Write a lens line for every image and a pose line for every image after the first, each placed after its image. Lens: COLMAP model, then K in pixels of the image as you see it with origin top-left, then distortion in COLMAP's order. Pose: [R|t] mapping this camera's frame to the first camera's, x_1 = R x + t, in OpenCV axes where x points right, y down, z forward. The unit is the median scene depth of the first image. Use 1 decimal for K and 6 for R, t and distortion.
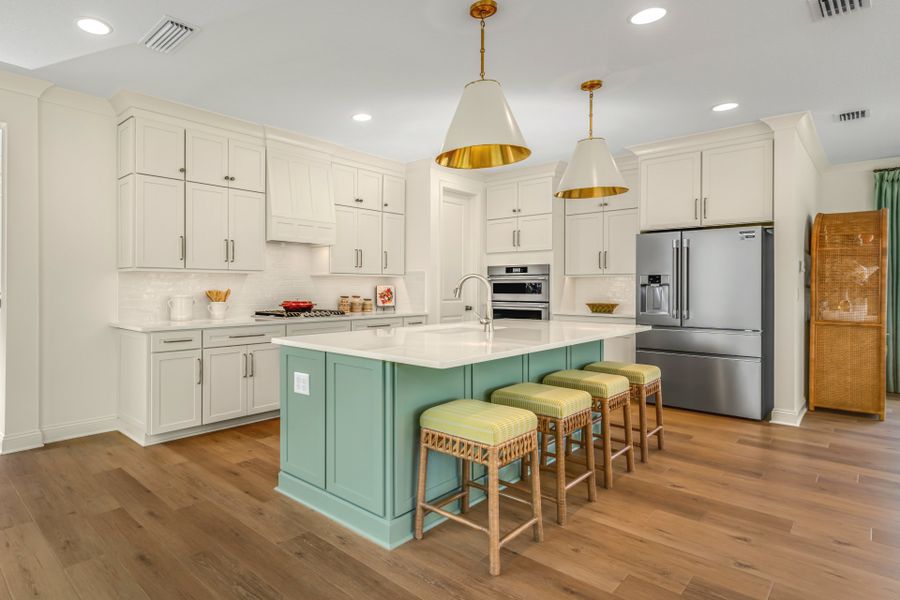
lens RADIAL K [[469.7, 0, 421.8], [0, 469.7, 290.8], [0, 0, 1]] dist [0.015545, -0.000129]
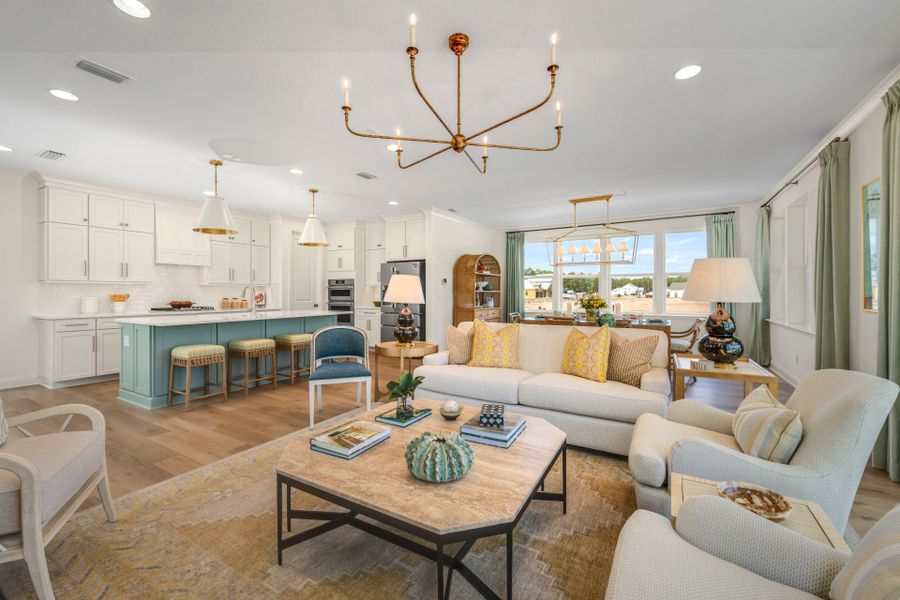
lens RADIAL K [[362.0, 0, 443.7], [0, 362.0, 291.6], [0, 0, 1]] dist [0.006548, 0.000598]
pose [[0.982048, 0.000459, 0.188632, 0.387339], [0.001521, 0.999945, -0.010355, 0.003650], [-0.188627, 0.010456, 0.981993, -0.383093]]
